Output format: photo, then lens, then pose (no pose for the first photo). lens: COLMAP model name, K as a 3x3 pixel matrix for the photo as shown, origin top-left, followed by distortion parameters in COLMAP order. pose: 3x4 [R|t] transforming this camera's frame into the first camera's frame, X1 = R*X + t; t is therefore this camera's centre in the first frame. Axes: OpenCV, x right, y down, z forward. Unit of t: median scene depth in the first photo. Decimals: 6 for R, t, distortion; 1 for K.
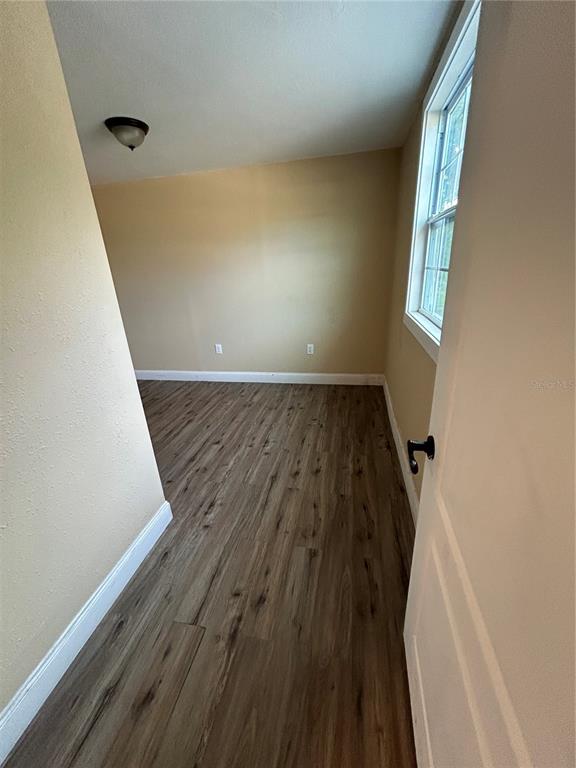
lens RADIAL K [[308.2, 0, 289.7], [0, 308.2, 382.9], [0, 0, 1]] dist [0.000639, 0.000606]
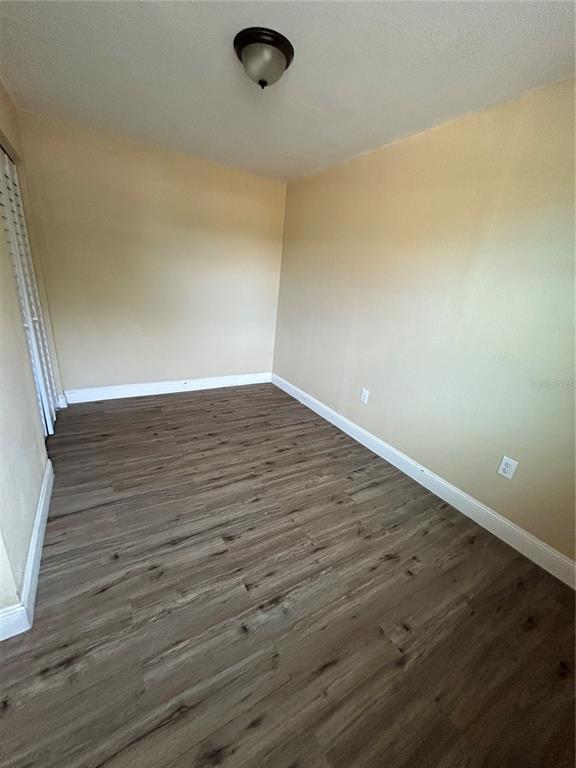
lens RADIAL K [[308.2, 0, 288.5], [0, 308.2, 383.2], [0, 0, 1]] dist [0.000639, 0.000606]
pose [[0.664004, 0.344708, -0.663533, 0.153865], [-0.376090, 0.920943, 0.102077, -0.204347], [0.646263, 0.181768, 0.741151, 0.526645]]
